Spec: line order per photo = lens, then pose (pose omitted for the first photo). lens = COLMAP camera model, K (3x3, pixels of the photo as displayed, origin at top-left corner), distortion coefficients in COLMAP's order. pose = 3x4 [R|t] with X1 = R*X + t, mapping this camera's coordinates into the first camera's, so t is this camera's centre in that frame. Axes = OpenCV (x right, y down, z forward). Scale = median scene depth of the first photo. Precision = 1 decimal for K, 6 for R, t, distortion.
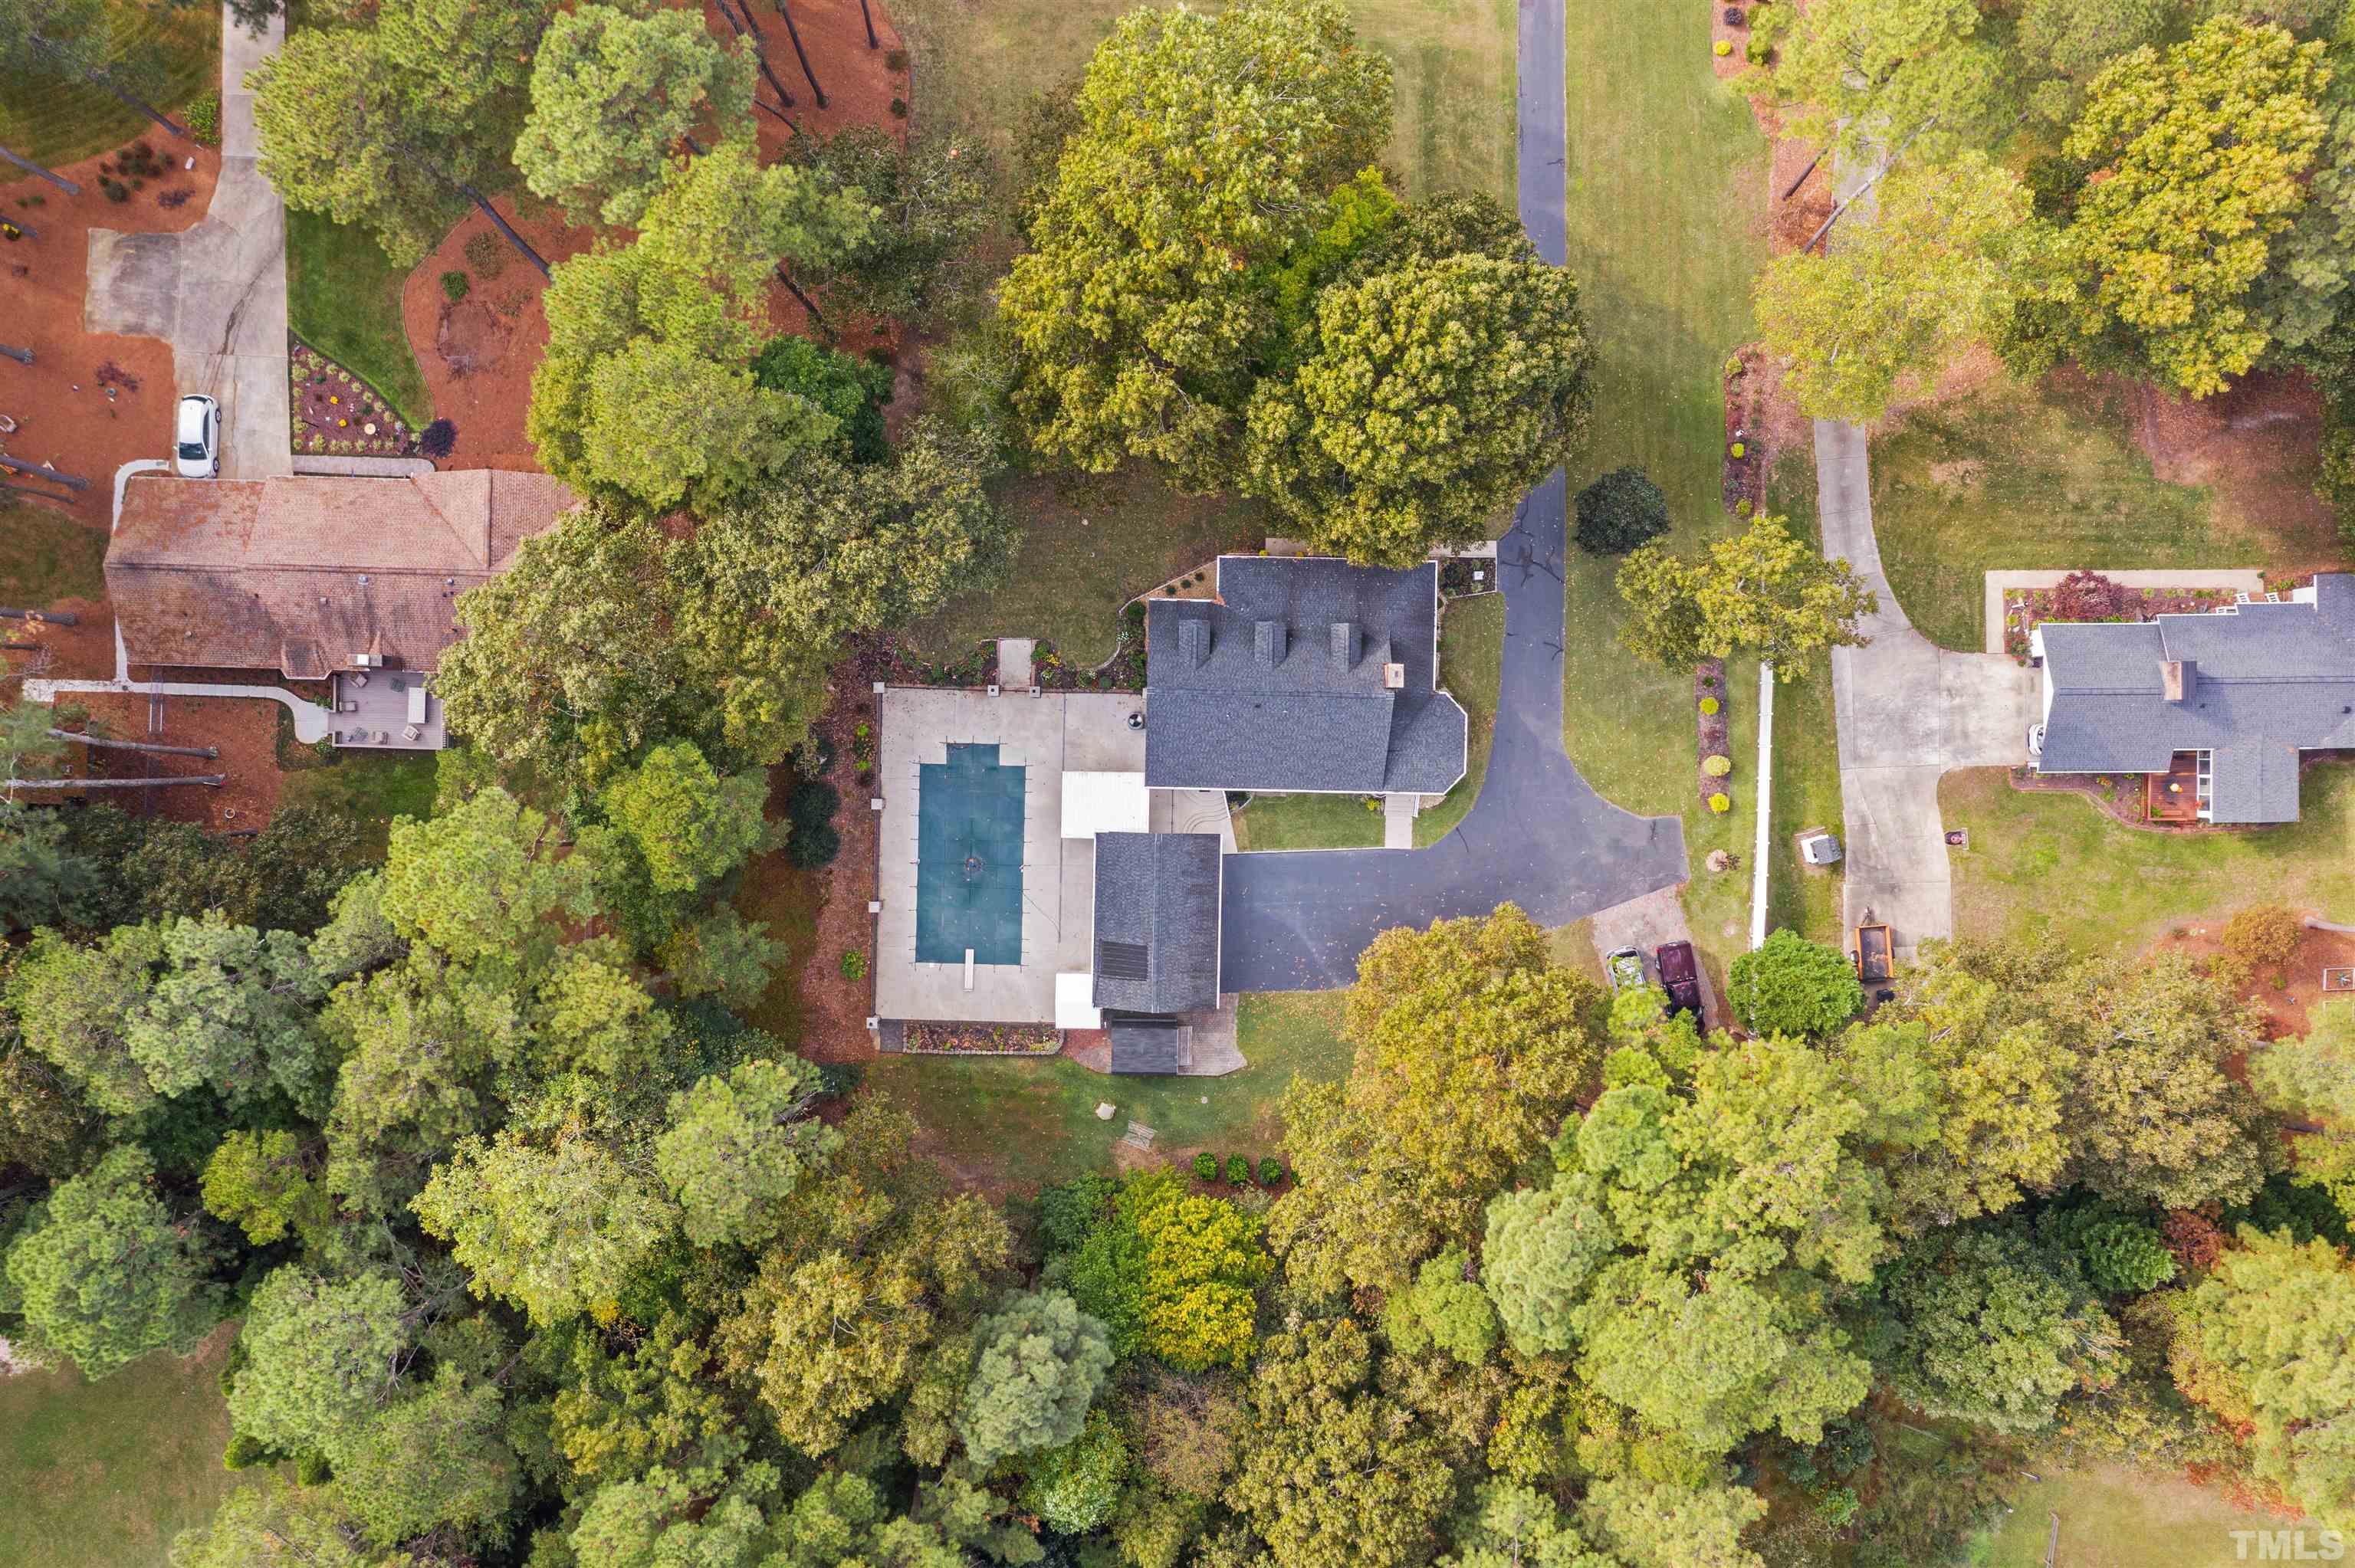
lens RADIAL K [[1880.7, 0, 1181.4], [0, 1880.7, 790.4], [0, 0, 1]] dist [-0.007804, -0.001085]
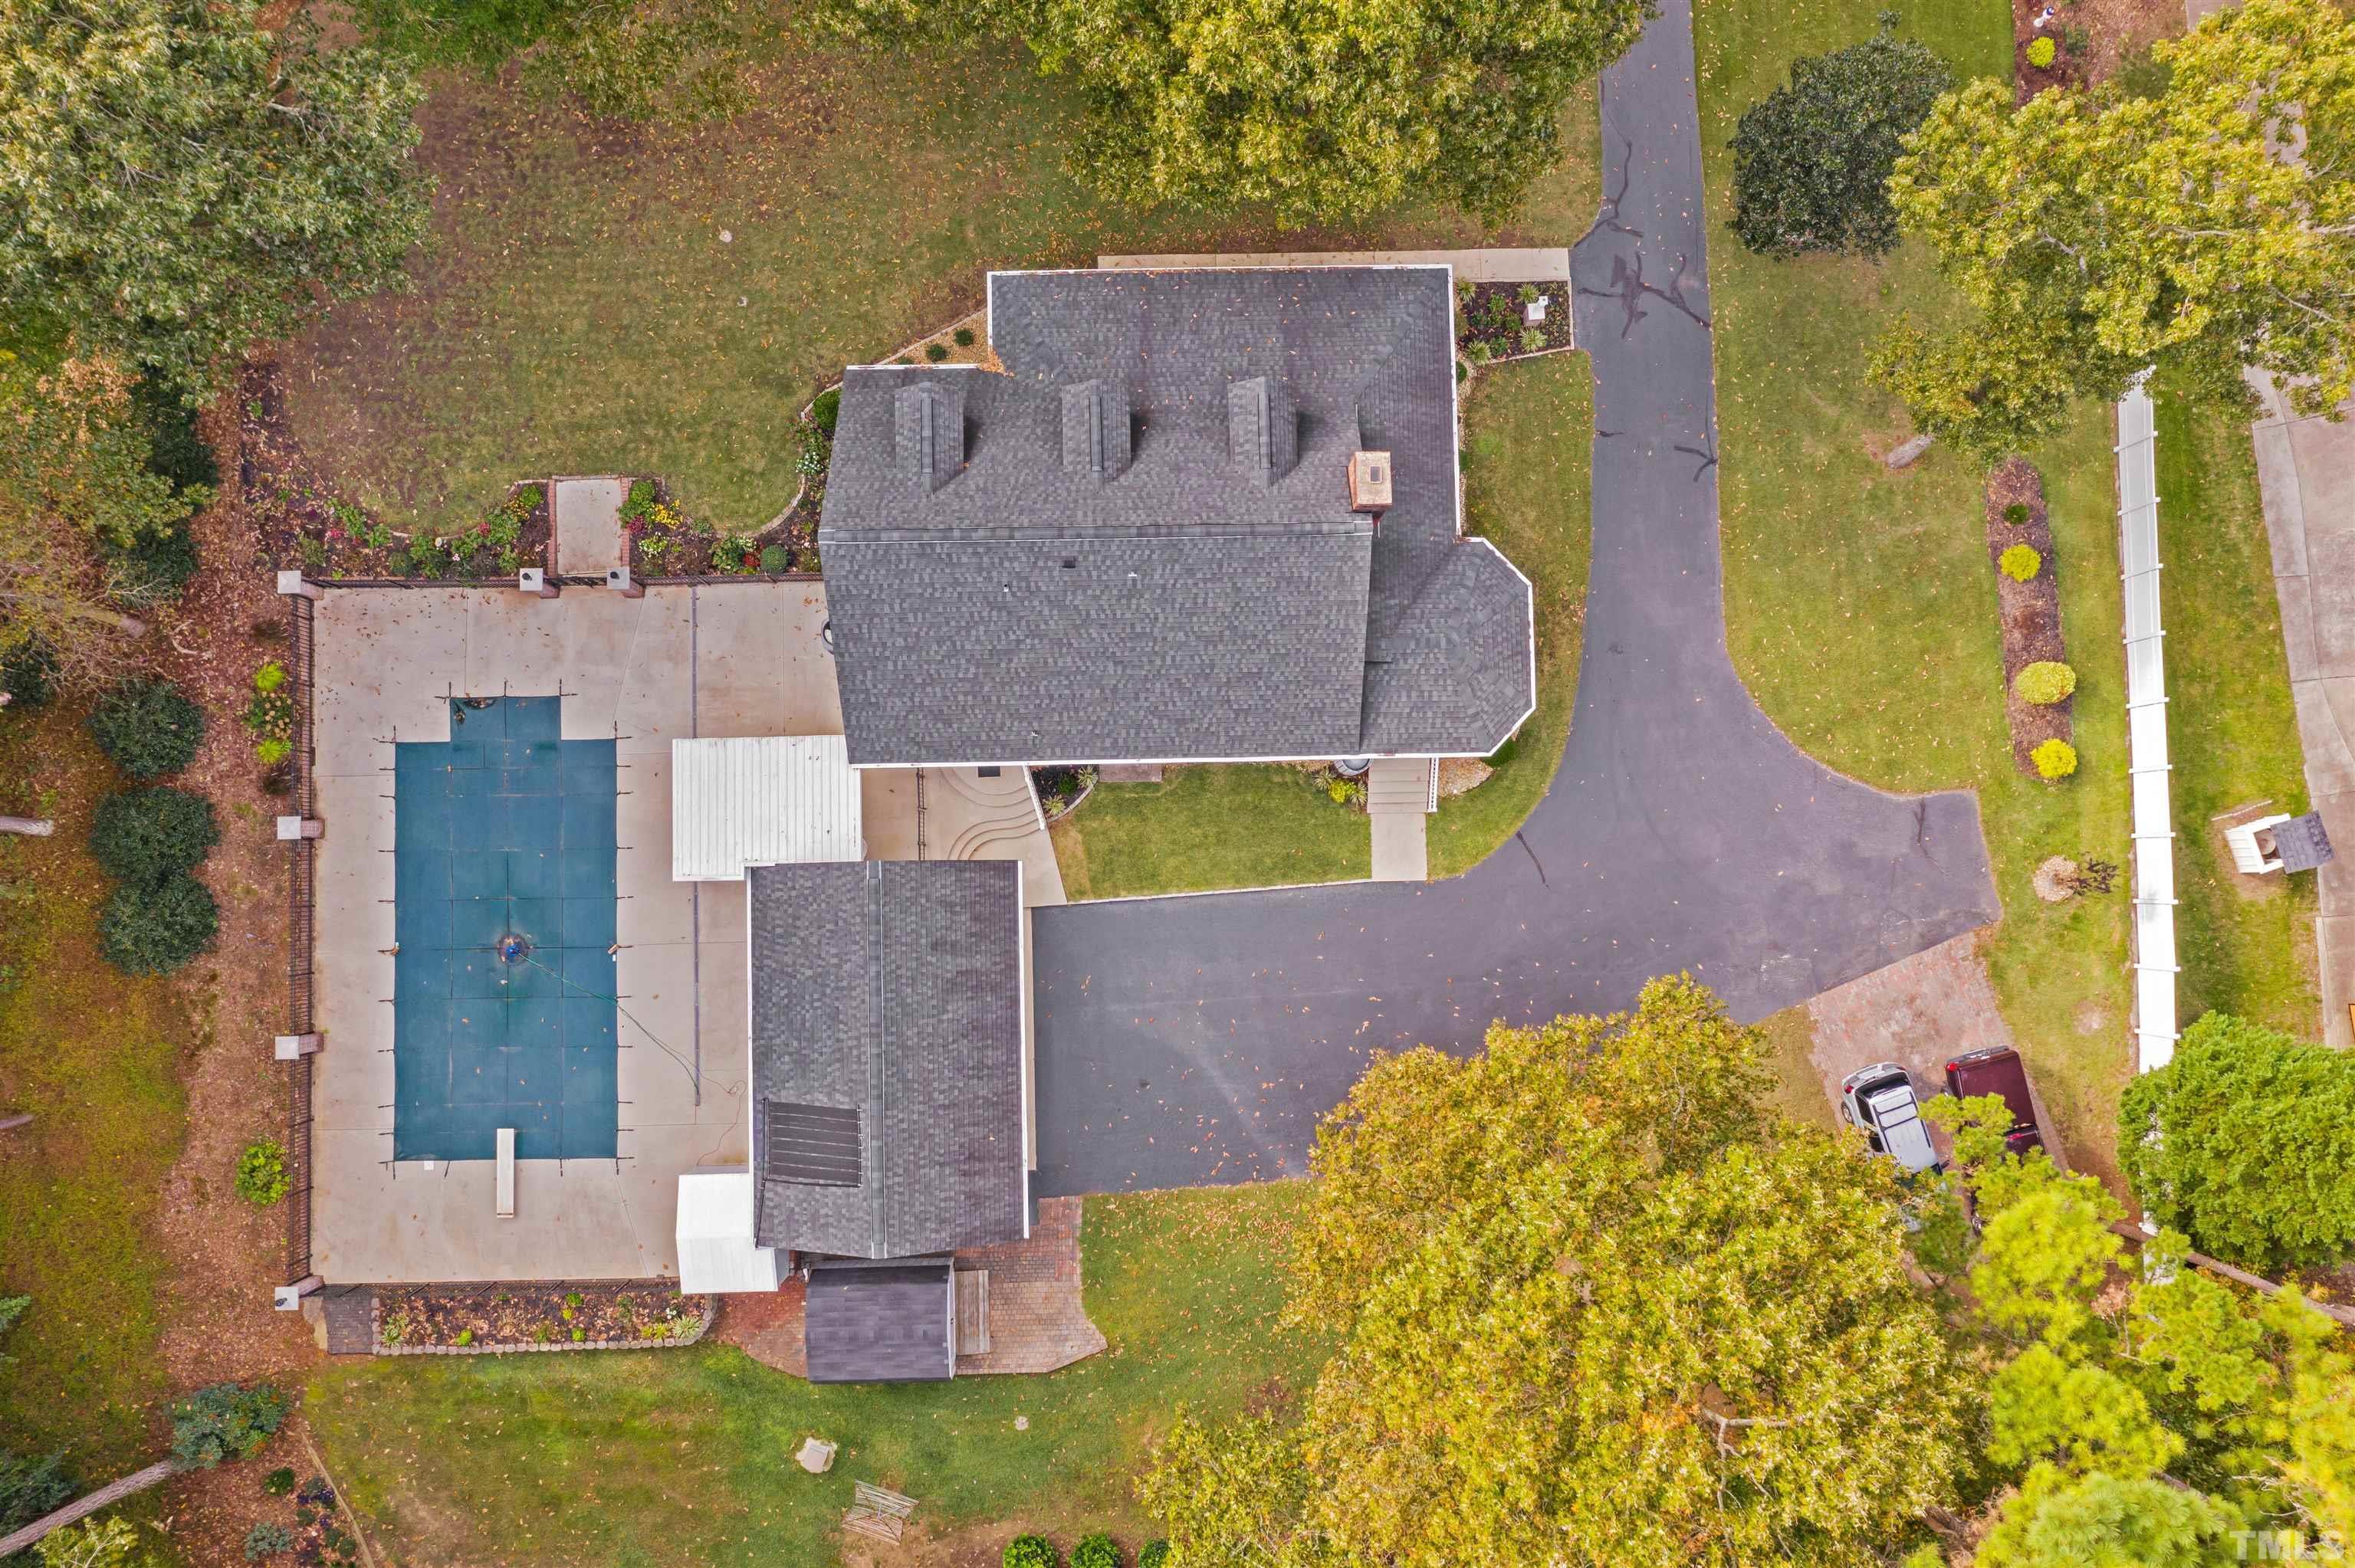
lens RADIAL K [[1880.7, 0, 1172.1], [0, 1880.7, 781.8], [0, 0, 1]] dist [-0.007804, -0.001085]
pose [[0.999107, -0.041988, -0.004673, 0.061106], [0.041592, 0.996981, -0.065573, 0.035422], [0.007413, 0.065320, 0.997837, 0.523137]]
